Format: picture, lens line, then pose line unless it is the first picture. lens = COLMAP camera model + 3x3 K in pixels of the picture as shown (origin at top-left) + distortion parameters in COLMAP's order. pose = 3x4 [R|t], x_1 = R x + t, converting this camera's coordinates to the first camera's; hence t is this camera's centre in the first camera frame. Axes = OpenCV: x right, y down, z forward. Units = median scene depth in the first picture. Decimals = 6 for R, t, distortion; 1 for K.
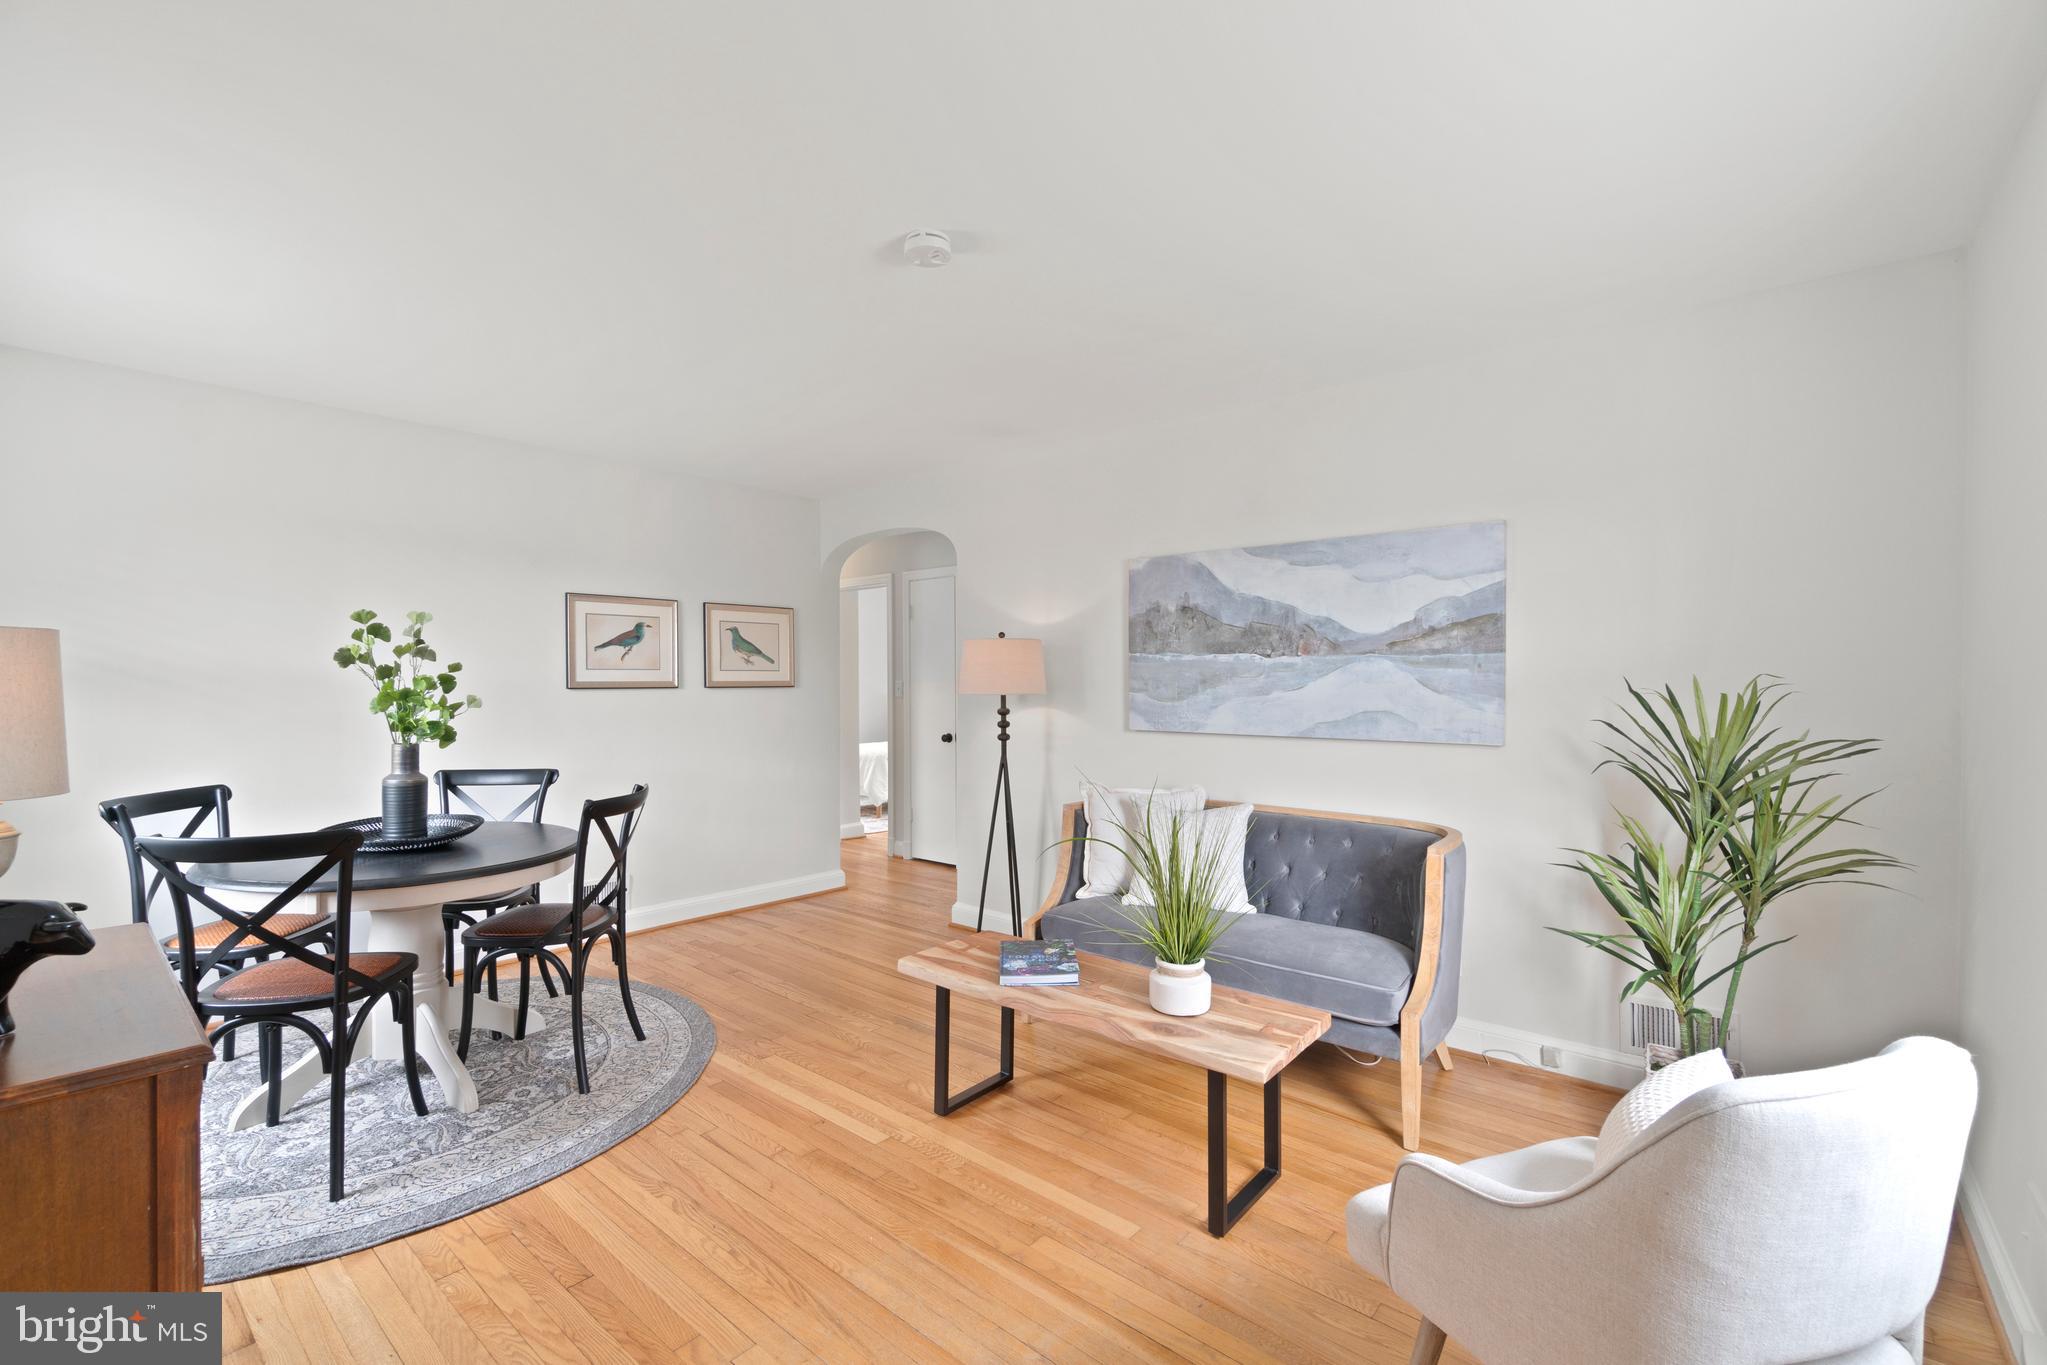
lens RADIAL K [[884.0, 0, 1027.8], [0, 884.0, 669.9], [0, 0, 1]] dist [0.002271, 0.000634]
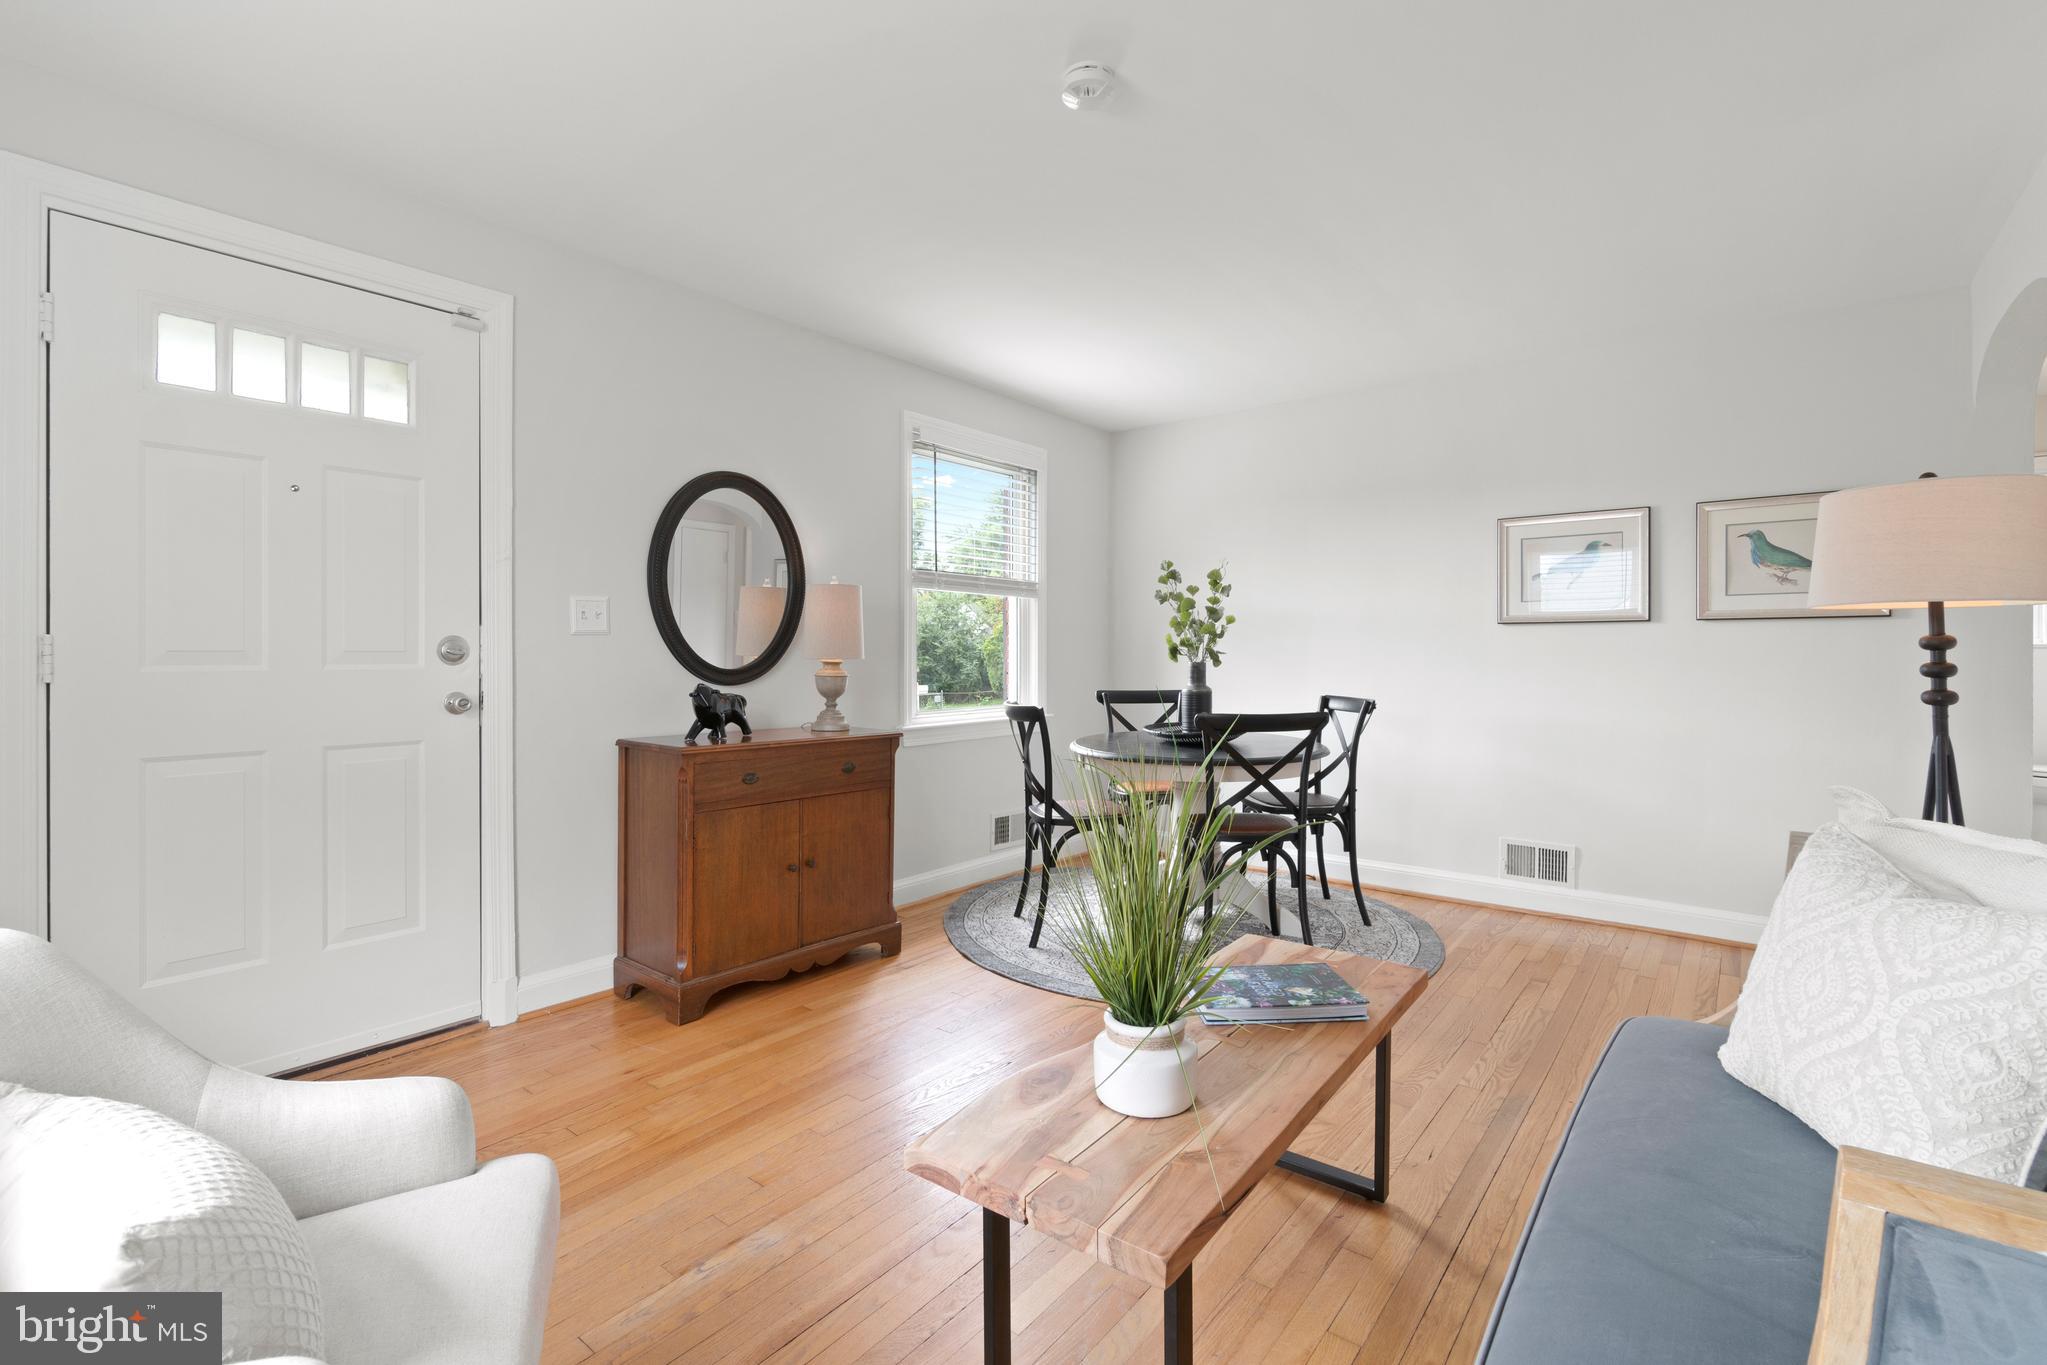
lens RADIAL K [[919.5, 0, 1017.6], [0, 919.5, 648.9], [0, 0, 1]] dist [0.004942, 0.000333]
pose [[0.036266, -0.002733, -0.999338, 0.444979], [0.011831, 0.999927, -0.002305, 0.046403], [0.999272, -0.011740, 0.036296, 0.507101]]
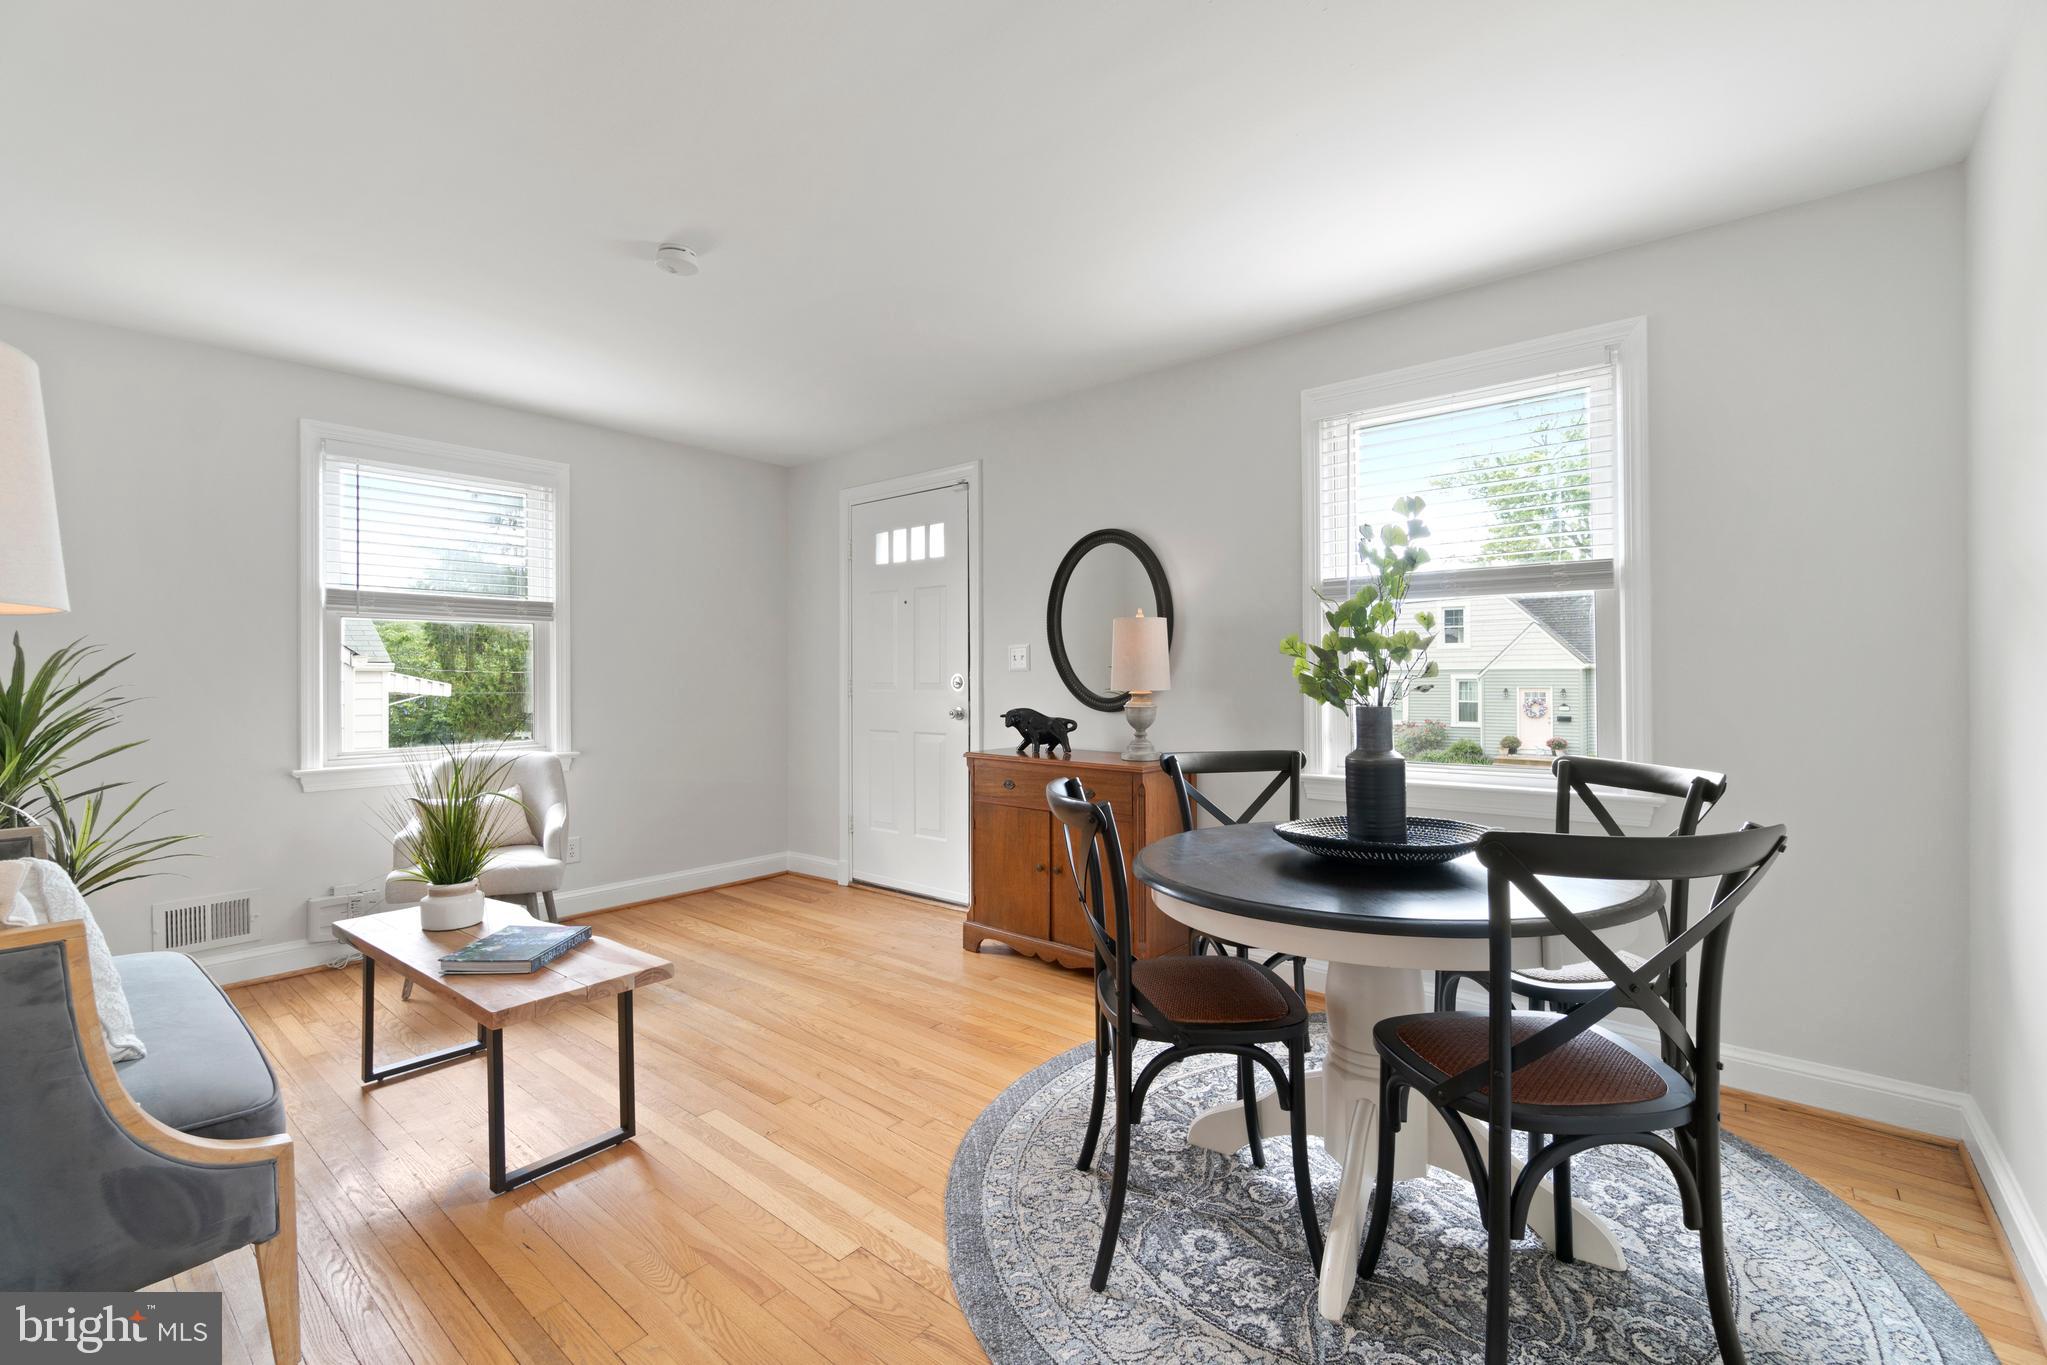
lens RADIAL K [[884.0, 0, 1027.8], [0, 884.0, 669.9], [0, 0, 1]] dist [0.002271, 0.000634]
pose [[-0.999869, 0.008117, -0.013968, -0.307971], [0.008374, 0.999795, -0.018442, 0.047508], [0.013816, -0.018557, -0.999732, 1.211104]]
